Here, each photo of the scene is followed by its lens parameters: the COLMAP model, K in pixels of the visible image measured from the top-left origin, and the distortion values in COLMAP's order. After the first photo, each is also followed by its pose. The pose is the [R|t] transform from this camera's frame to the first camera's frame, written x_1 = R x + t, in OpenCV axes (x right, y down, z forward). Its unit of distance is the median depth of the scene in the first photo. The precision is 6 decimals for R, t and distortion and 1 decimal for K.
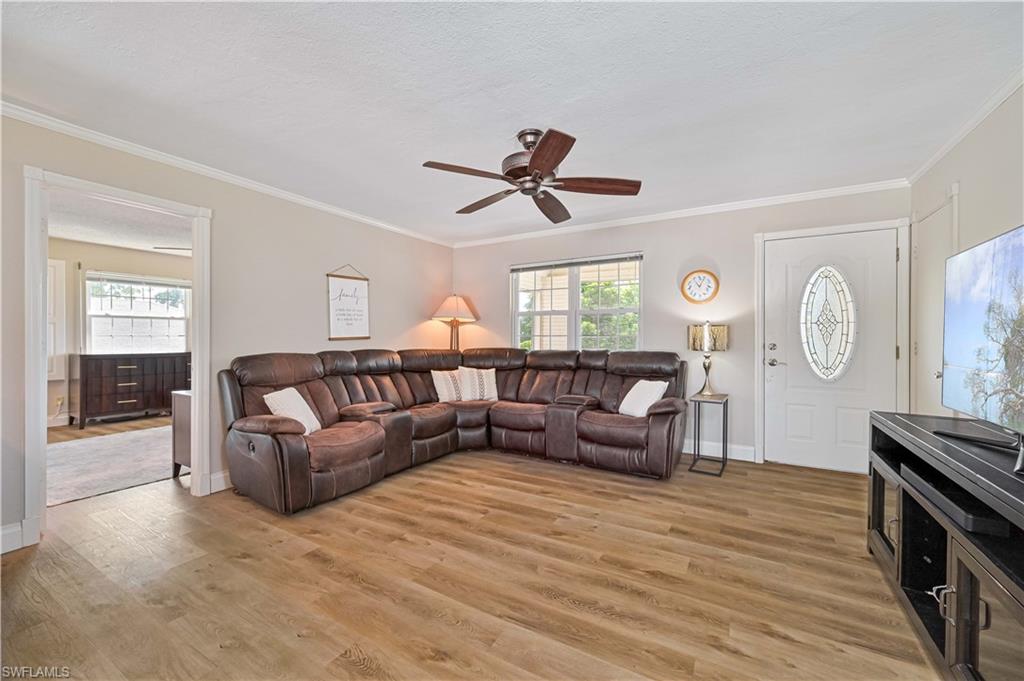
lens RADIAL K [[405.1, 0, 514.0], [0, 405.1, 338.4], [0, 0, 1]] dist [-0.002321, 0.000753]
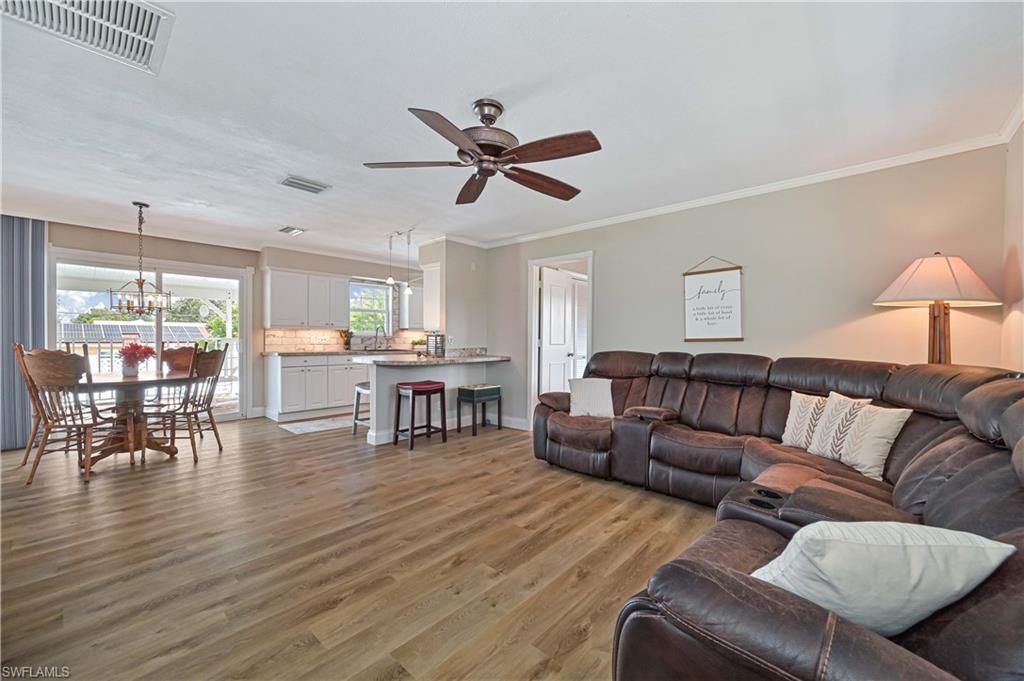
lens RADIAL K [[405.1, 0, 512.0], [0, 405.1, 343.5], [0, 0, 1]] dist [-0.002321, 0.000753]
pose [[-0.209135, 0.013782, -0.977790, 0.734624], [-0.010120, 0.999817, 0.016257, -0.002255], [0.977834, 0.013295, -0.208957, 1.020399]]
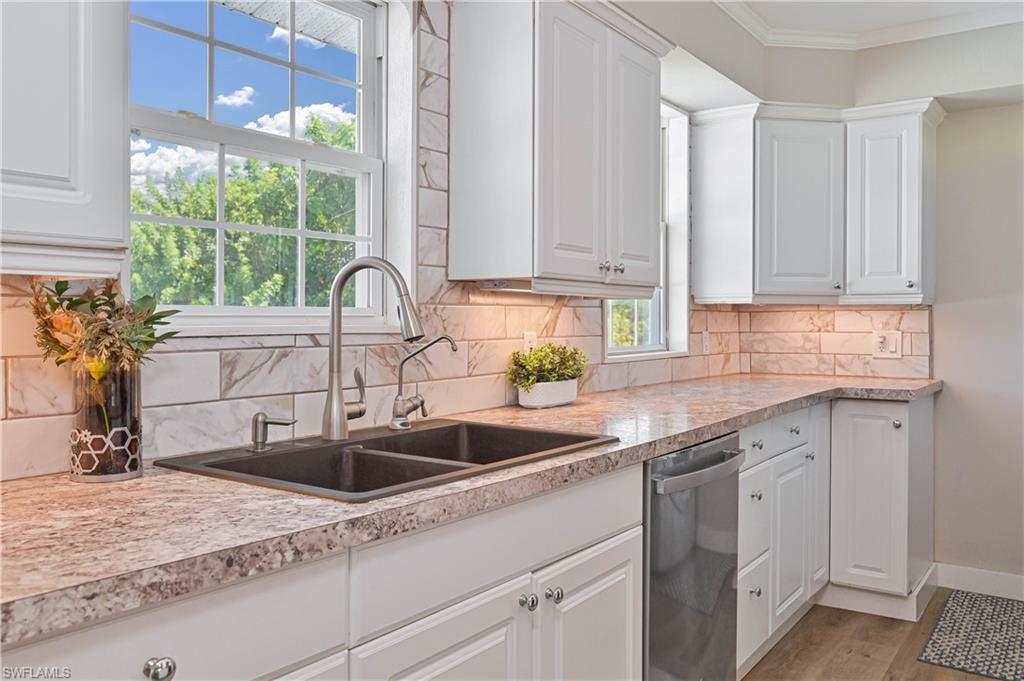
lens RADIAL K [[817.4, 0, 511.3], [0, 817.4, 322.0], [0, 0, 1]] dist [-0.005915, 0.001437]
pose [[-0.099018, 0.002398, -0.995083, -0.759994], [-0.002326, 0.999994, 0.002641, -0.009120], [0.995083, 0.002576, -0.099012, -0.020582]]
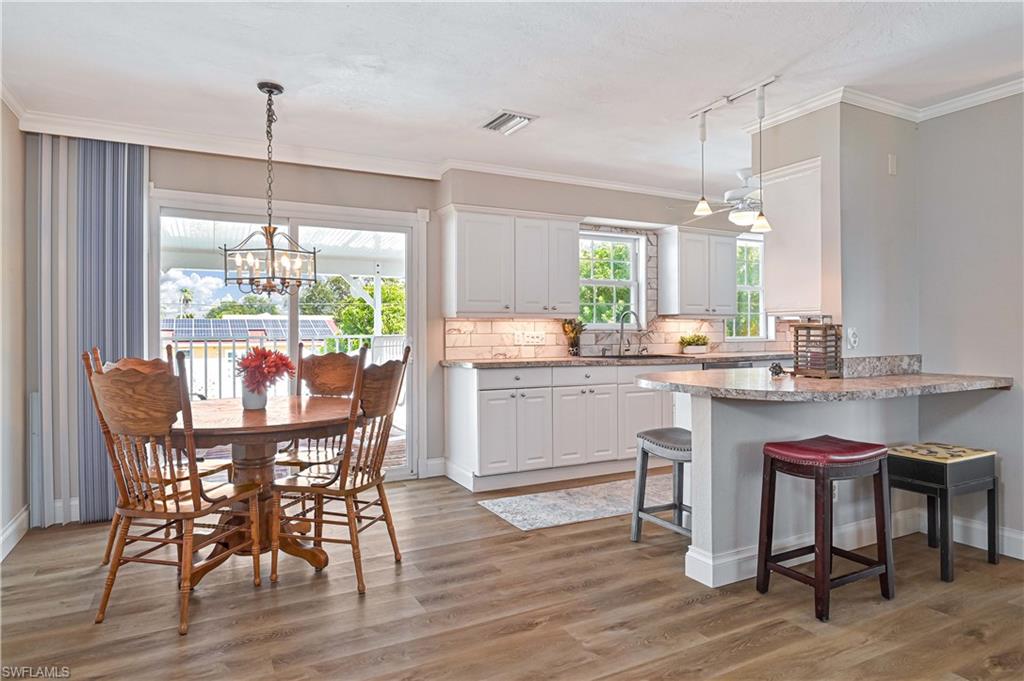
lens RADIAL K [[598.3, 0, 509.6], [0, 598.3, 332.3], [0, 0, 1]] dist [-0.004917, -0.000547]
pose [[-0.537258, 0.005092, -0.843403, 0.351435], [0.000588, 0.999984, 0.005662, -0.001239], [0.843418, 0.002547, -0.537252, 0.472159]]
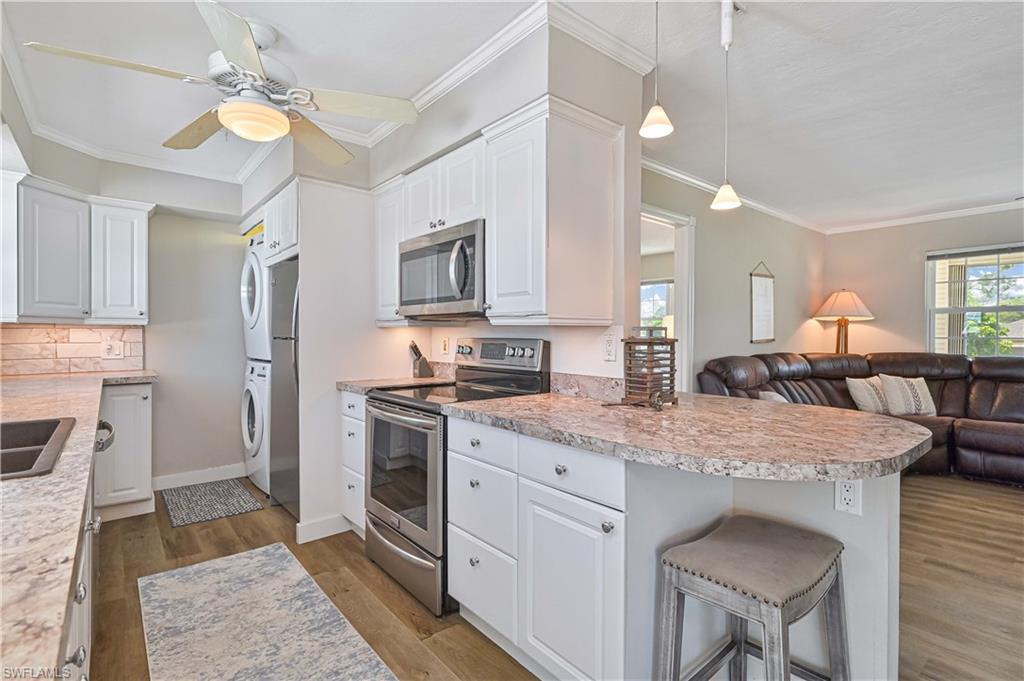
lens RADIAL K [[482.0, 0, 509.1], [0, 482.0, 337.3], [0, 0, 1]] dist [0.000720, 0.000296]
pose [[0.936146, 0.004815, -0.351577, -0.756035], [-0.004154, 0.999988, 0.002634, -0.011010], [0.351586, -0.001005, 0.936155, -0.336823]]
